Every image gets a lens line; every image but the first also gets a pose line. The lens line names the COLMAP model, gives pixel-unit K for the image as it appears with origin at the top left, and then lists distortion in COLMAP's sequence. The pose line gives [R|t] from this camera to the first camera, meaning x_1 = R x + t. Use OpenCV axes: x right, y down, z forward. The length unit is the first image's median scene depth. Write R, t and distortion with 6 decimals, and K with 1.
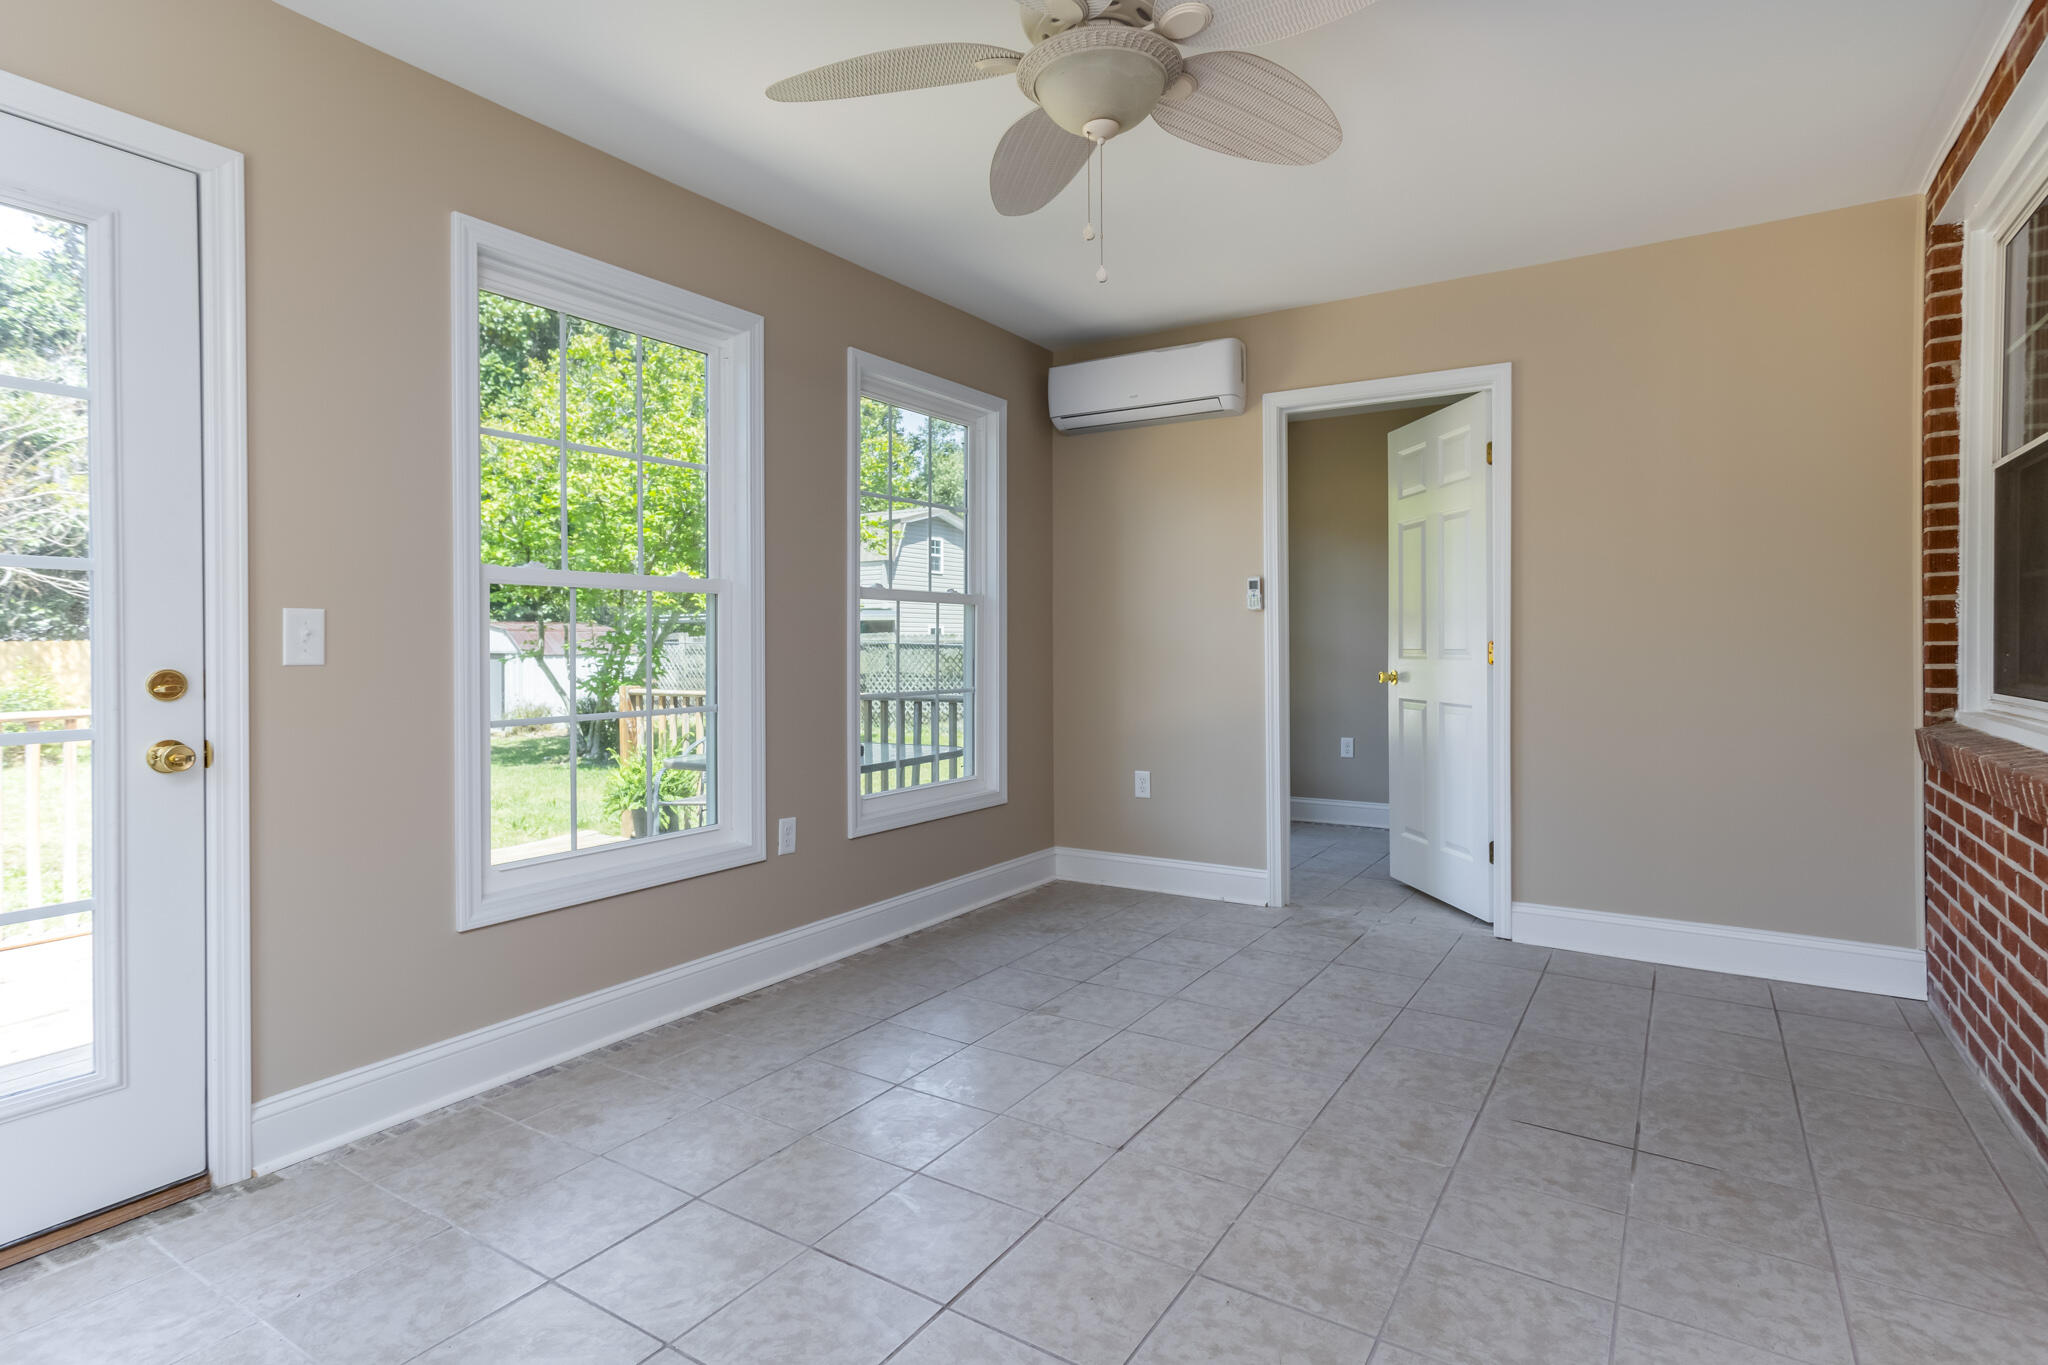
lens RADIAL K [[1102.0, 0, 1009.1], [0, 1102.0, 655.7], [0, 0, 1]] dist [0.030099, 0.001245]
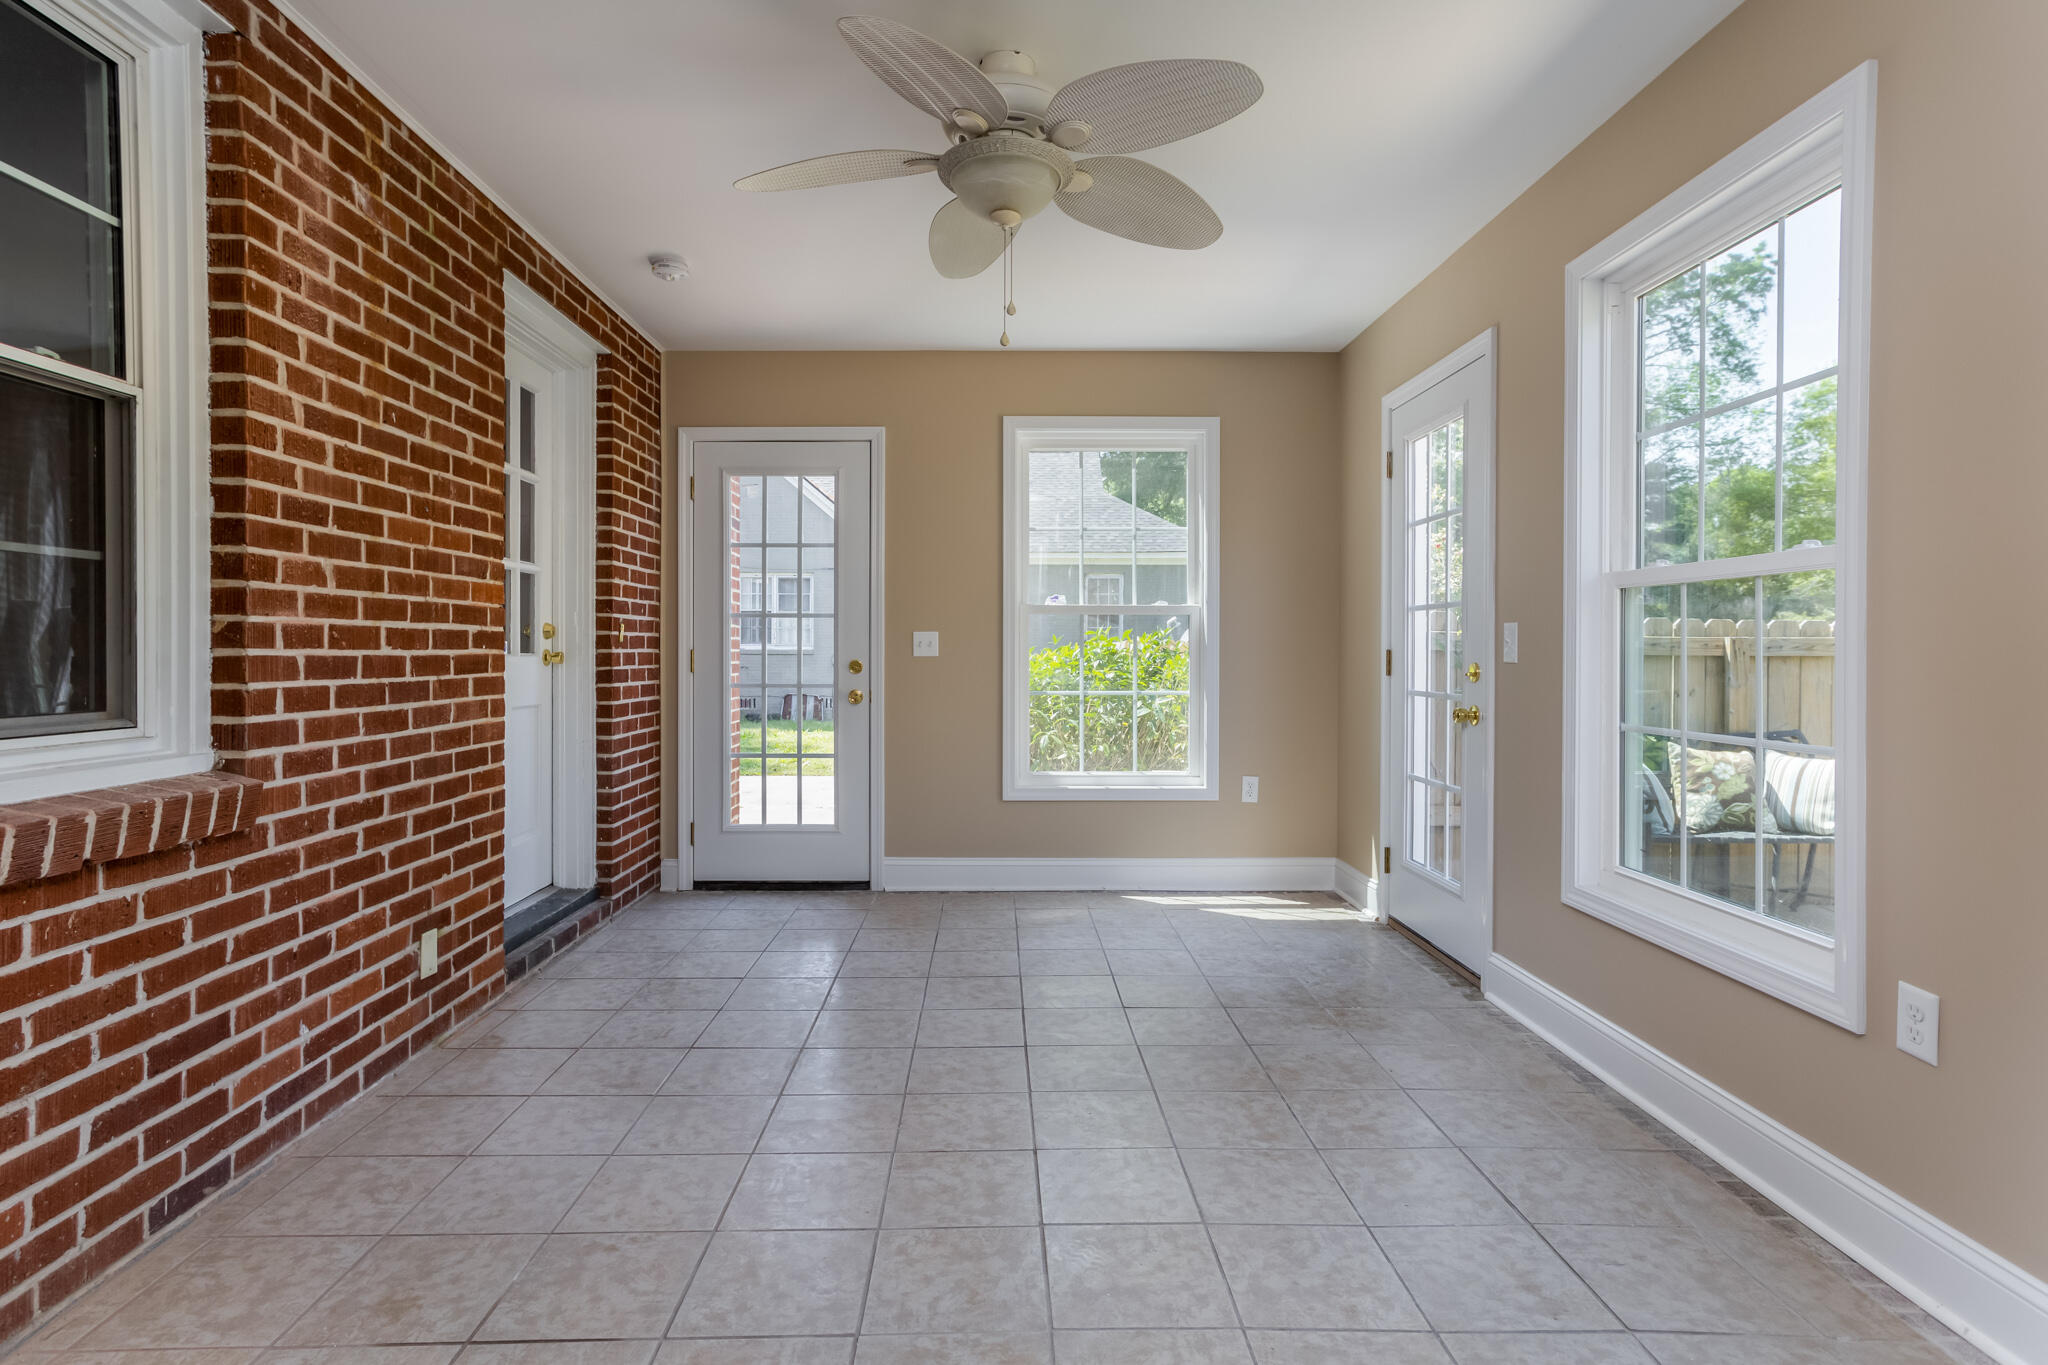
lens RADIAL K [[1102.0, 0, 1009.1], [0, 1102.0, 655.7], [0, 0, 1]] dist [0.030099, 0.001245]
pose [[-0.839578, 0.004499, -0.543221, 0.635767], [-0.002718, 0.999918, 0.012482, -0.019593], [0.543232, 0.011956, -0.839497, 1.742057]]
